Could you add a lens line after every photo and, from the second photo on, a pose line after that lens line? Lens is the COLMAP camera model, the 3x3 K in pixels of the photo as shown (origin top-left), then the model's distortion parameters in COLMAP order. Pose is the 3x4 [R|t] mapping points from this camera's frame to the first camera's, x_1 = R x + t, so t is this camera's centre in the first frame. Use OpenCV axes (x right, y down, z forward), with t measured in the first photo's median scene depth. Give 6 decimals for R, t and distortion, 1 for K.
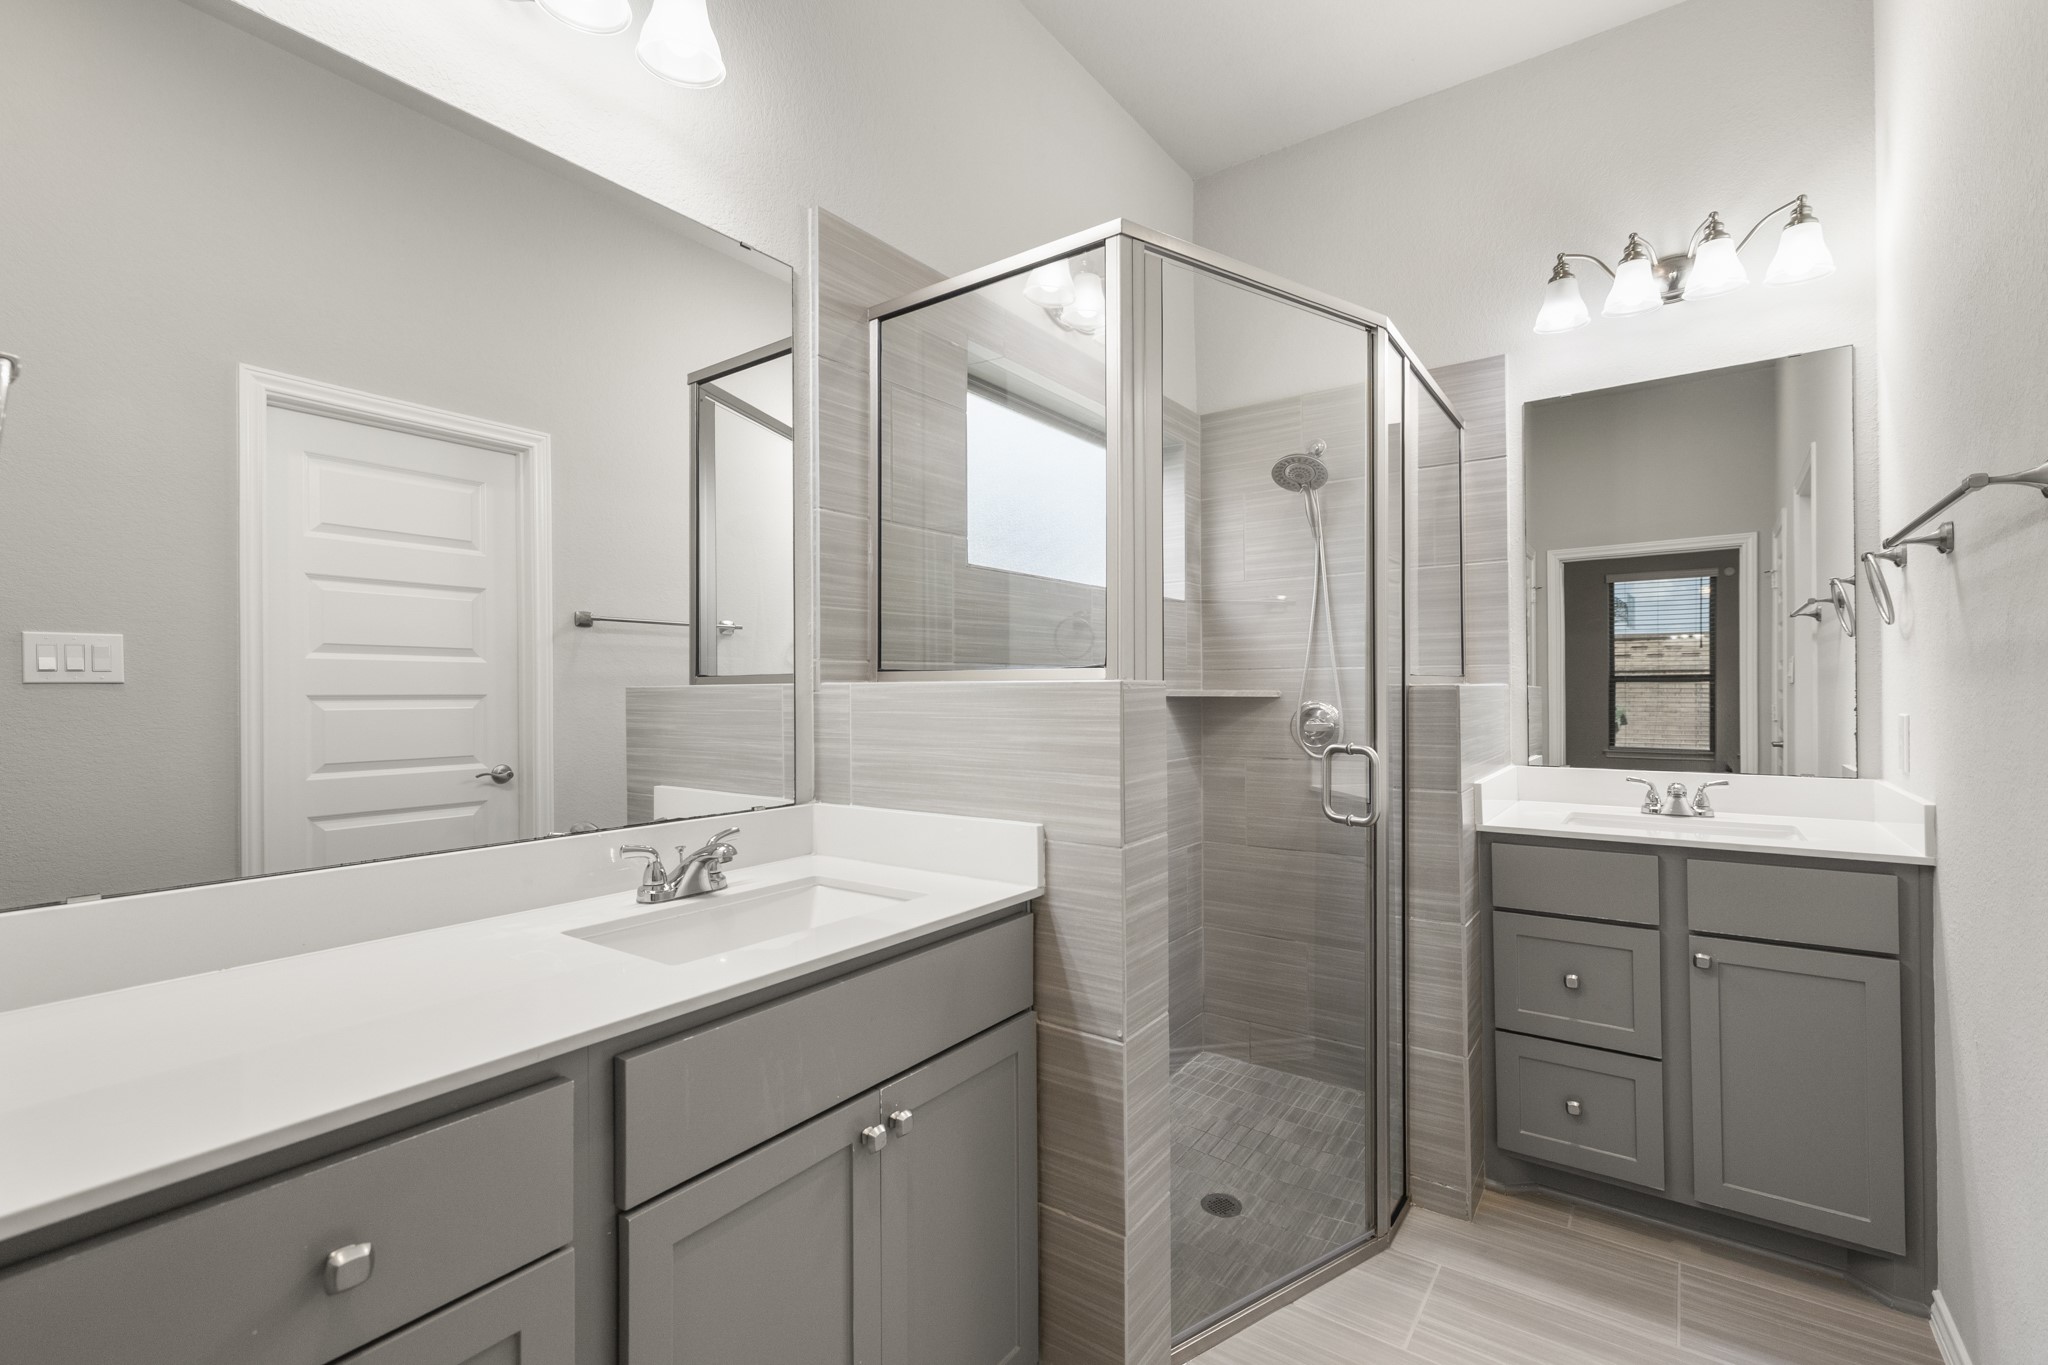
lens RADIAL K [[896.4, 0, 1026.9], [0, 896.4, 685.3], [0, 0, 1]] dist [0.005101, -0.000160]
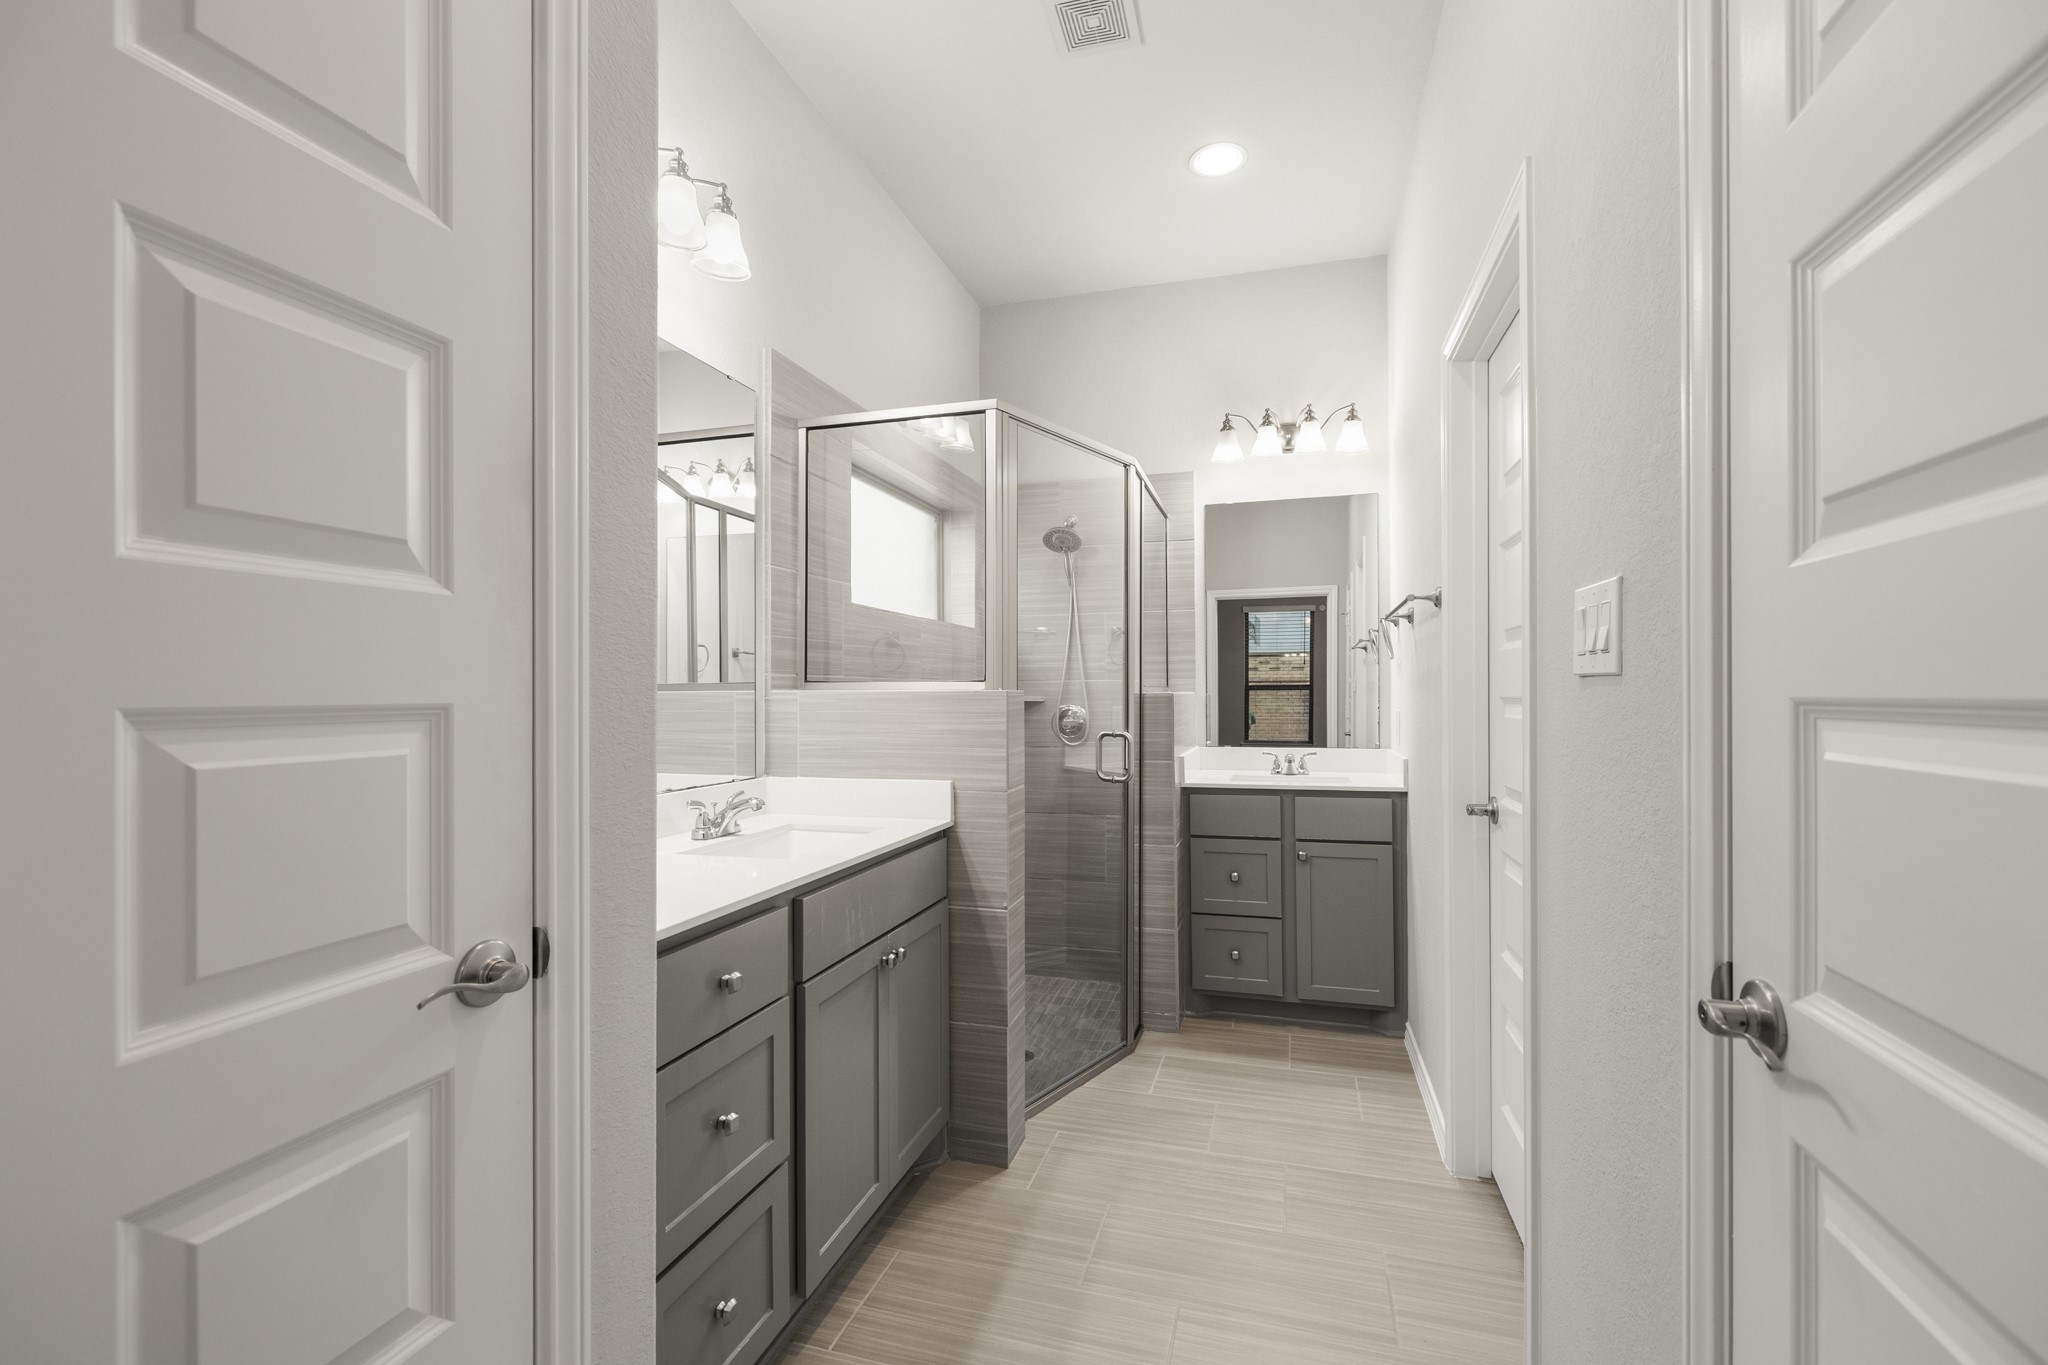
lens RADIAL K [[868.1, 0, 1032.0], [0, 868.1, 692.1], [0, 0, 1]] dist [0.000734, 0.000147]
pose [[0.943065, 0.002747, 0.332596, -0.266731], [-0.003074, 0.999995, 0.000459, -0.001918], [-0.332593, -0.001455, 0.943069, -0.362959]]
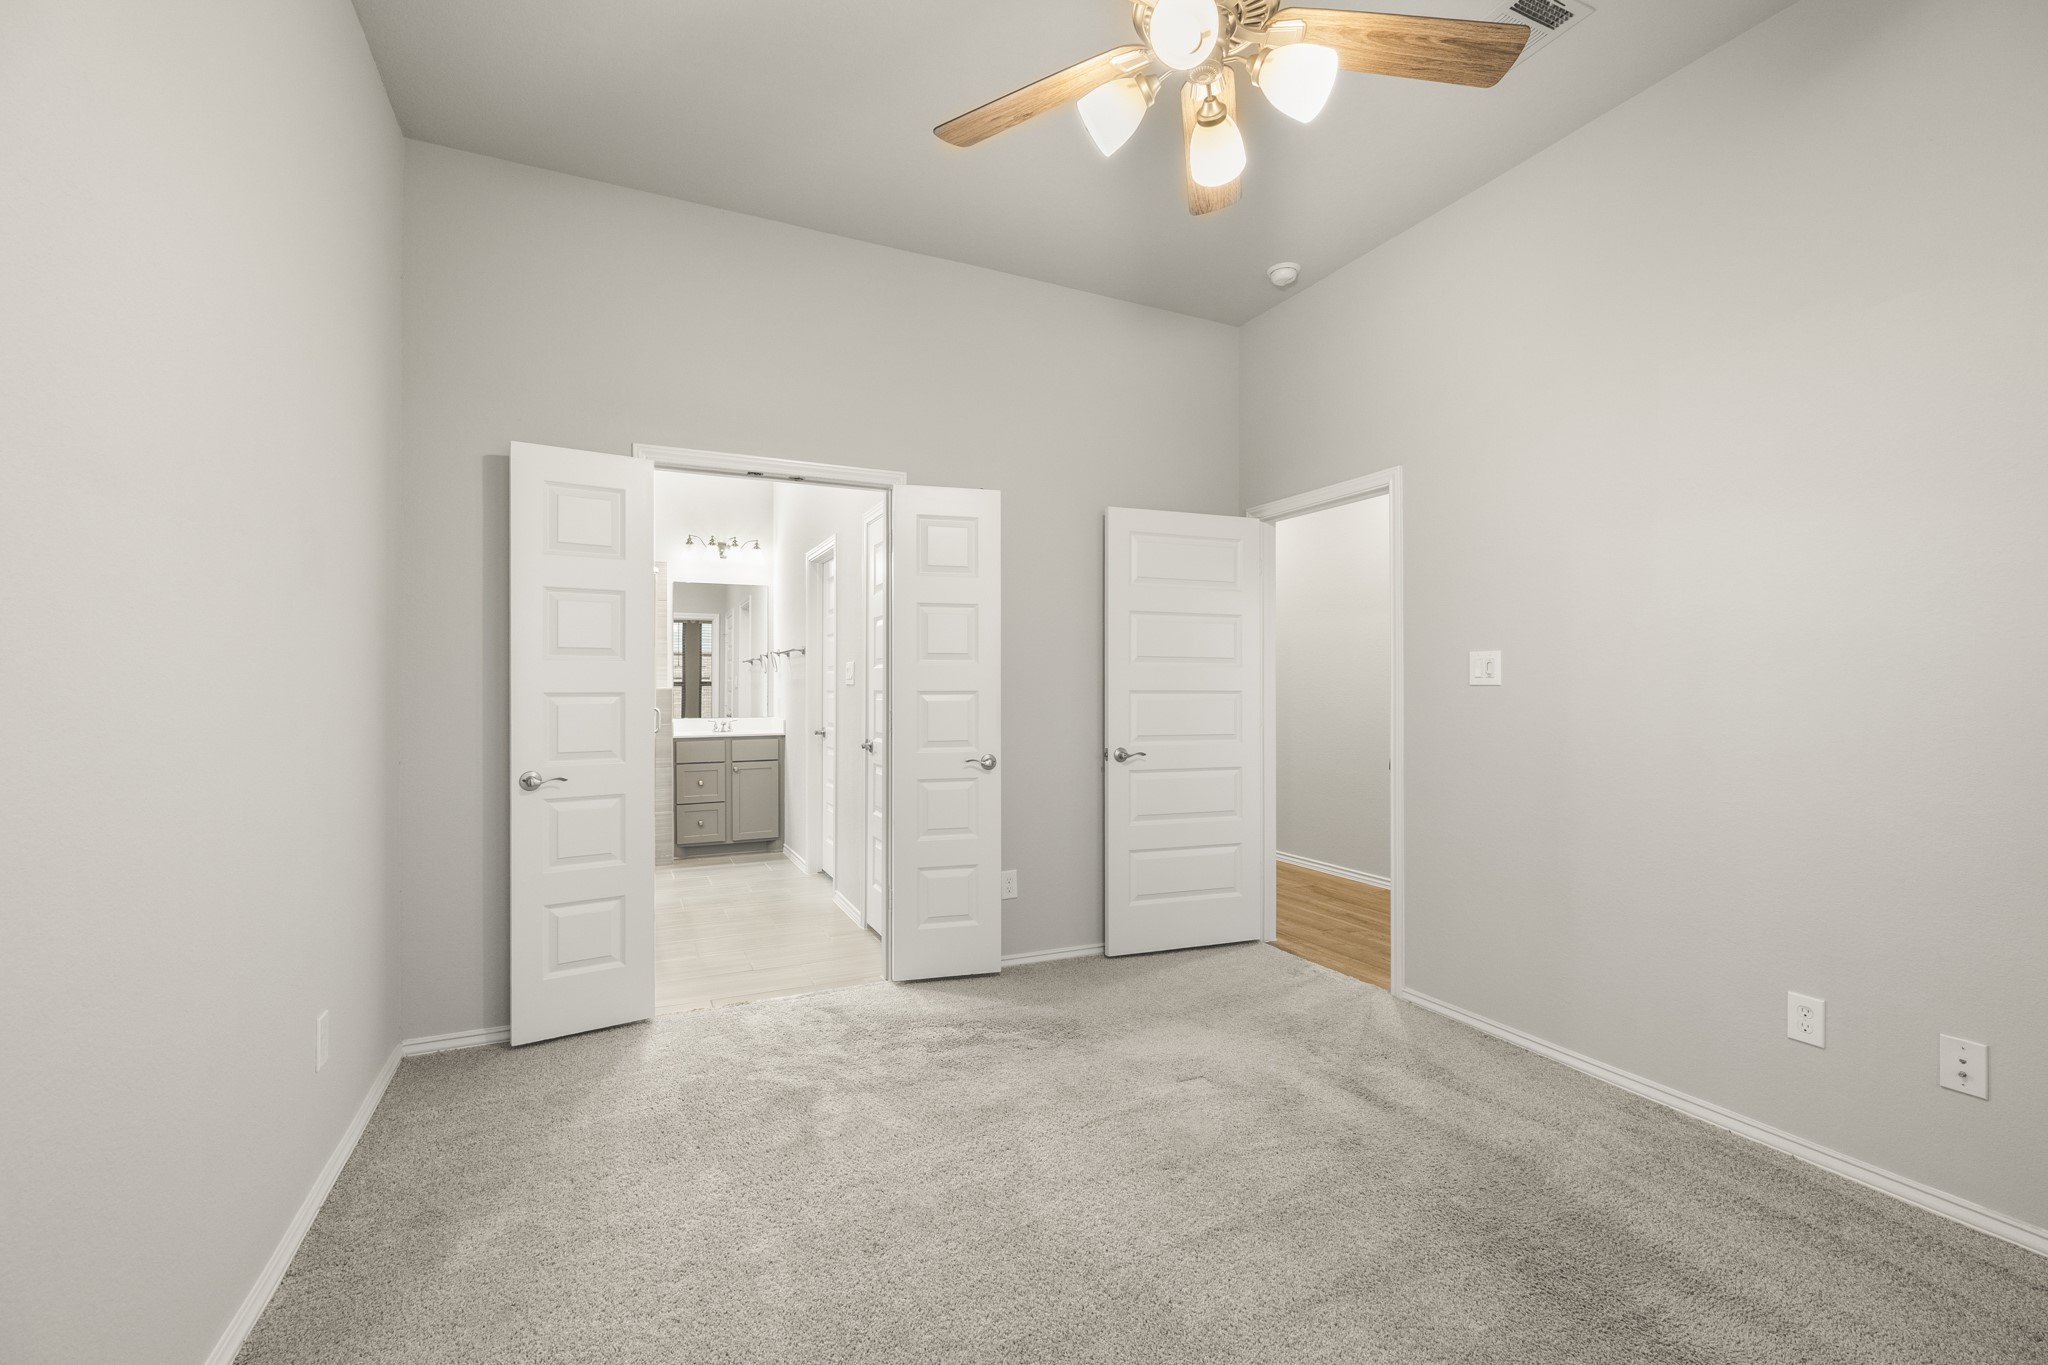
lens RADIAL K [[868.0, 0, 1030.5], [0, 868.0, 695.2], [0, 0, 1]] dist [0.000546, -0.000061]
pose [[0.474973, -0.000955, 0.880000, -1.579589], [-0.009990, 0.999929, 0.006477, -0.007851], [-0.879944, -0.011868, 0.474930, -1.511071]]
